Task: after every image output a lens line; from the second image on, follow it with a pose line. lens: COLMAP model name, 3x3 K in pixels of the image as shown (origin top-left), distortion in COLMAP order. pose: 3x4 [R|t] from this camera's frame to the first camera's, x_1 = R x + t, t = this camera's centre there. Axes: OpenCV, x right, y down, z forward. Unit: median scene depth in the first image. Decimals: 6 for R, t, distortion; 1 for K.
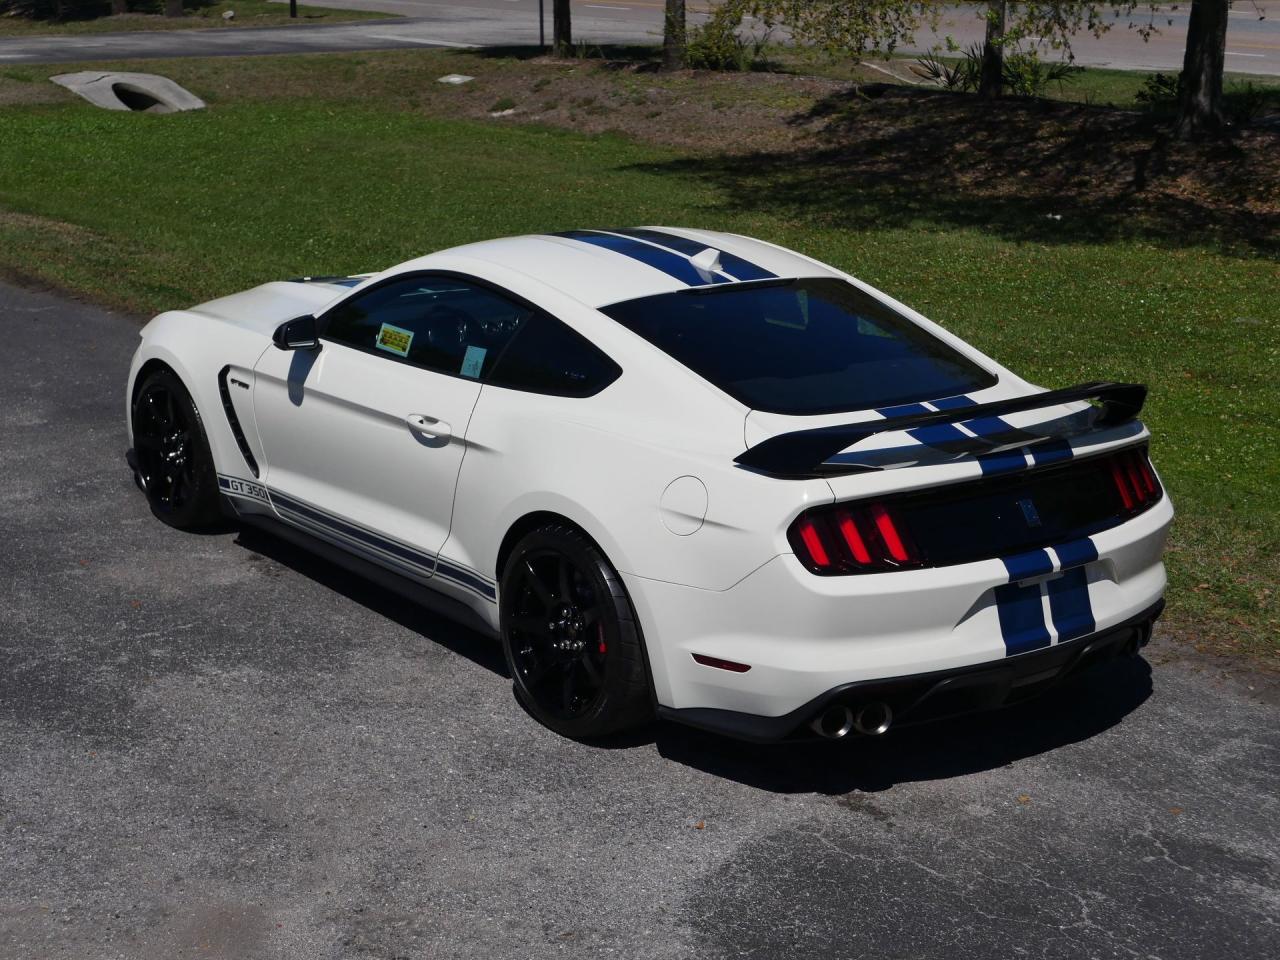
lens RADIAL K [[2008.1, 0, 638.1], [0, 2008.1, 473.2], [0, 0, 1]] dist [-0.008008, 0.000000]
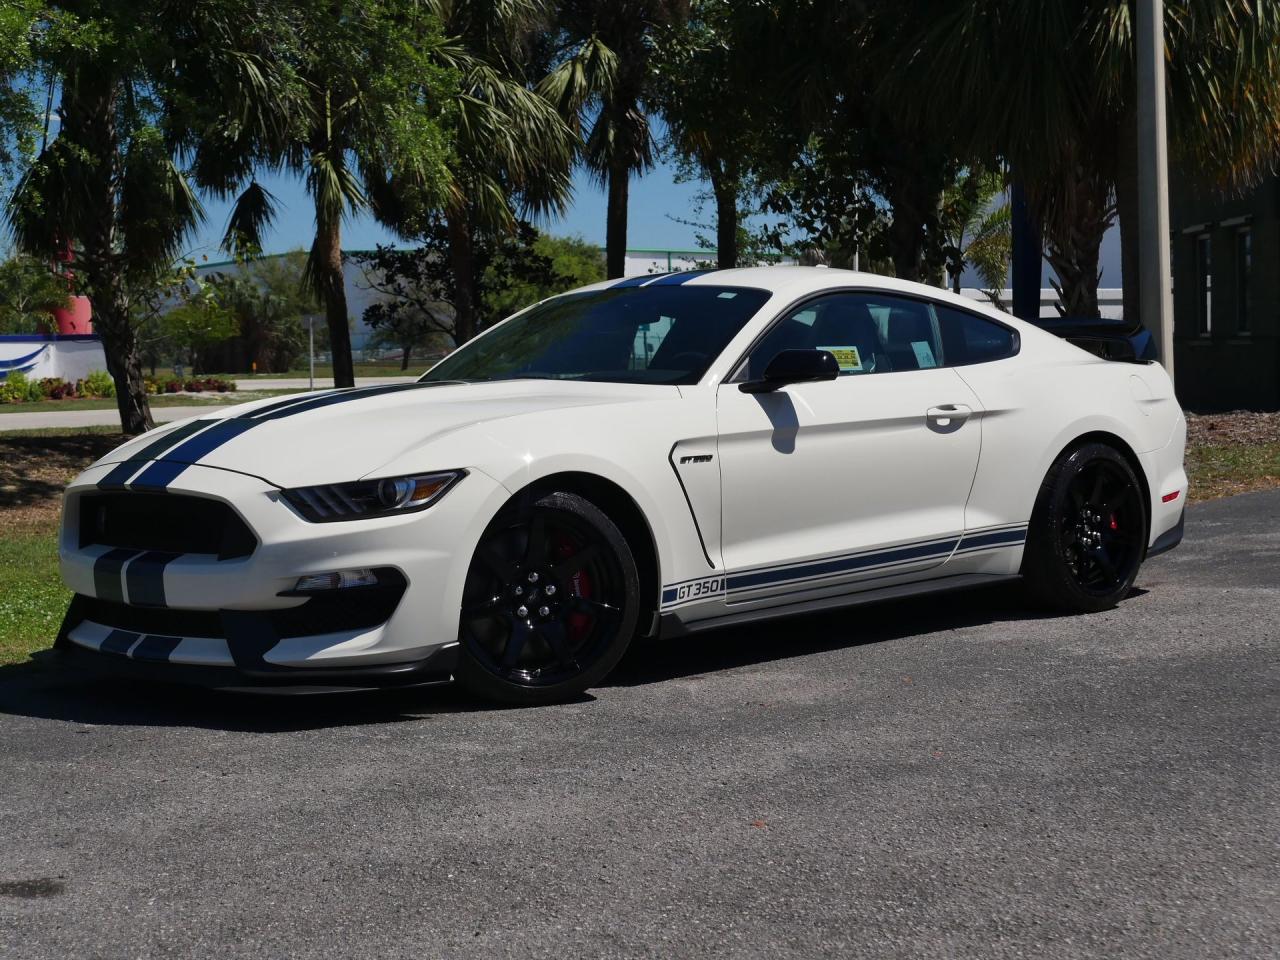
lens RADIAL K [[2243.4, 0, 614.1], [0, 2243.4, 466.3], [0, 0, 1]] dist [0.029504, 0.000000]
pose [[-0.096882, -0.068572, 0.992931, -1.247103], [0.279326, 0.955657, 0.093253, -0.153771], [-0.955296, 0.286386, -0.073432, 1.228715]]
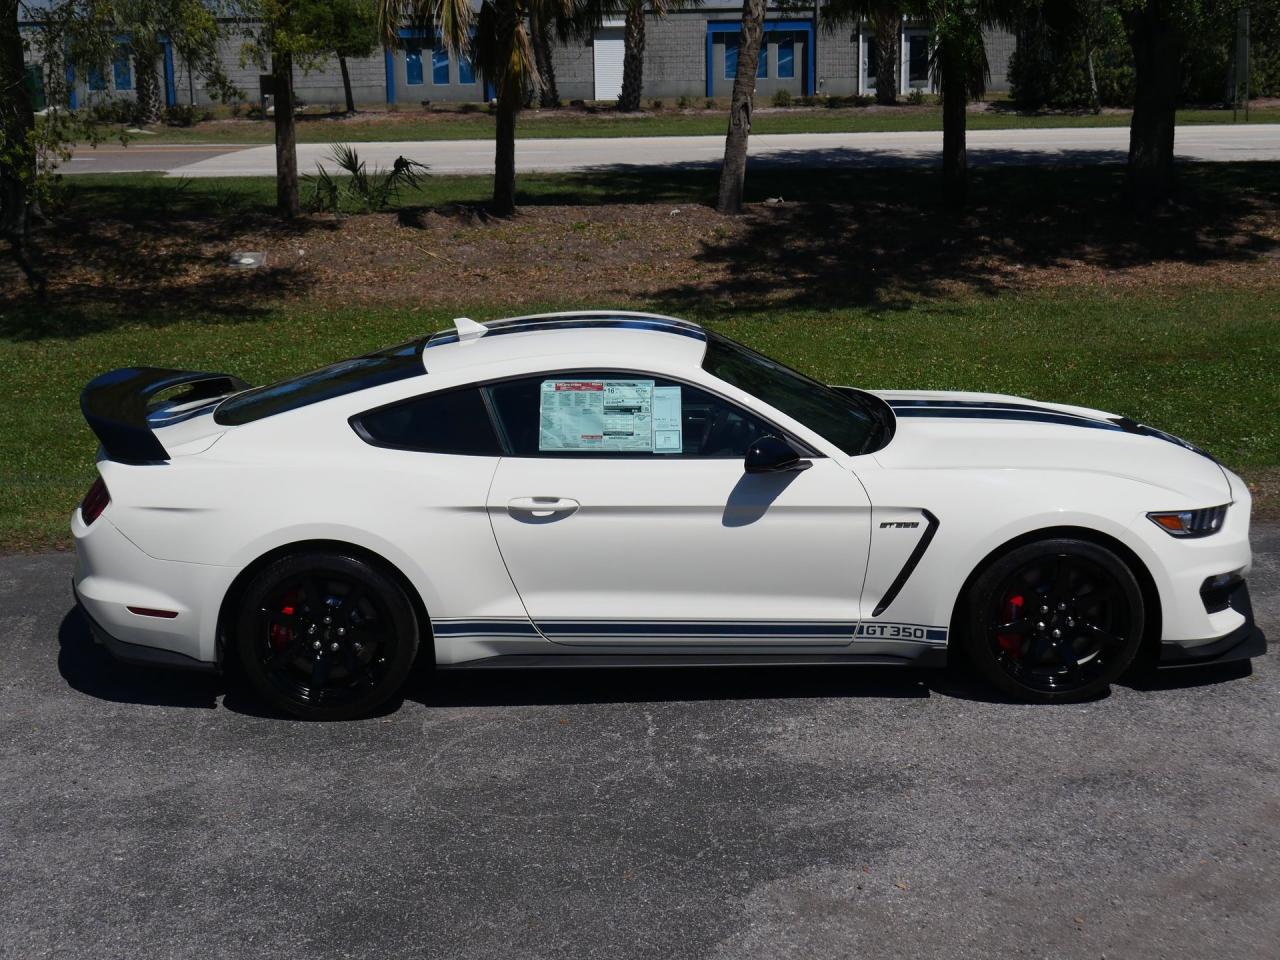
lens RADIAL K [[1815.7, 0, 624.5], [0, 1815.7, 479.1], [0, 0, 1]] dist [-0.009053, 0.000000]
pose [[0.668222, -0.208579, 0.714125, -0.916210], [0.227641, 0.971179, 0.070651, -0.119953], [-0.708279, 0.115354, 0.696444, 0.333129]]
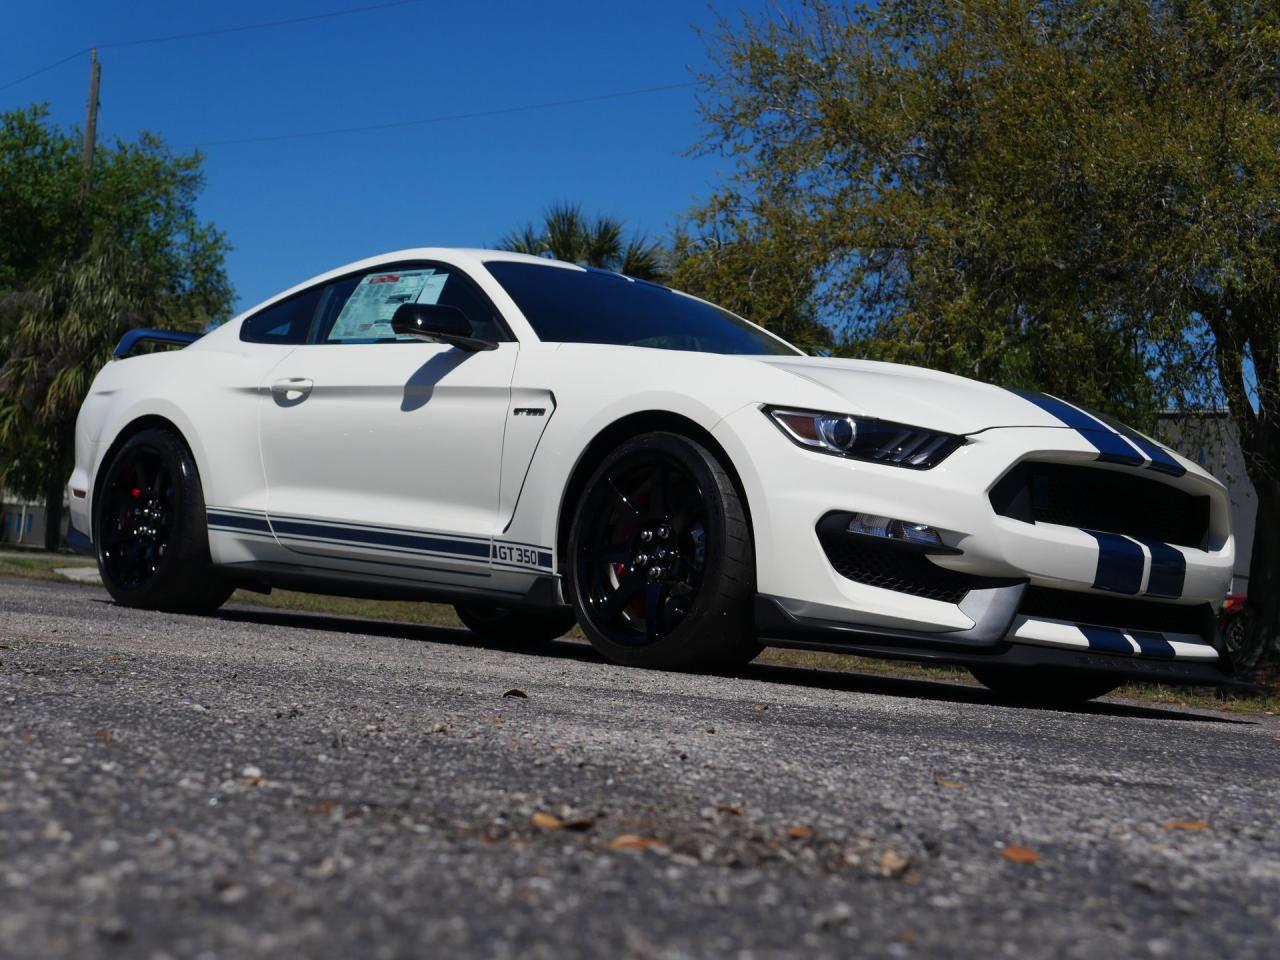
lens RADIAL K [[2143.3, 0, 643.7], [0, 2143.3, 487.5], [0, 0, 1]] dist [0.007623, 0.000000]
pose [[0.997802, 0.066239, 0.001705, -0.080321], [-0.062469, 0.948967, -0.309127, 0.312817], [-0.022095, 0.308341, 0.951019, 0.057999]]
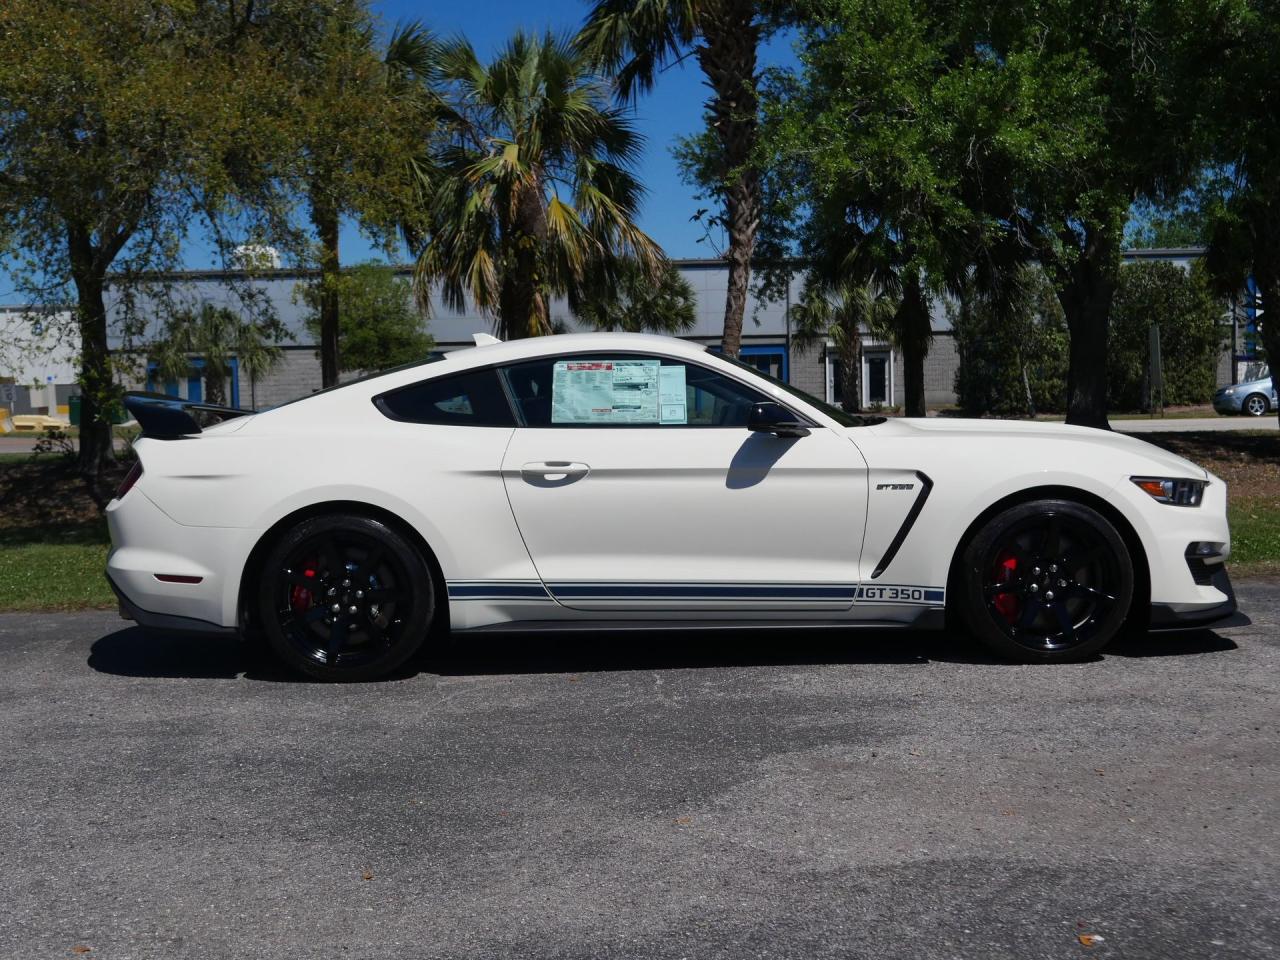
lens RADIAL K [[1582.7, 0, 631.6], [0, 1582.7, 488.6], [0, 0, 1]] dist [-0.006452, 0.000000]
pose [[0.665076, -0.080994, 0.742370, -0.886308], [0.230000, 0.967993, -0.100442, 0.062290], [-0.710474, 0.237547, 0.662418, 0.425820]]
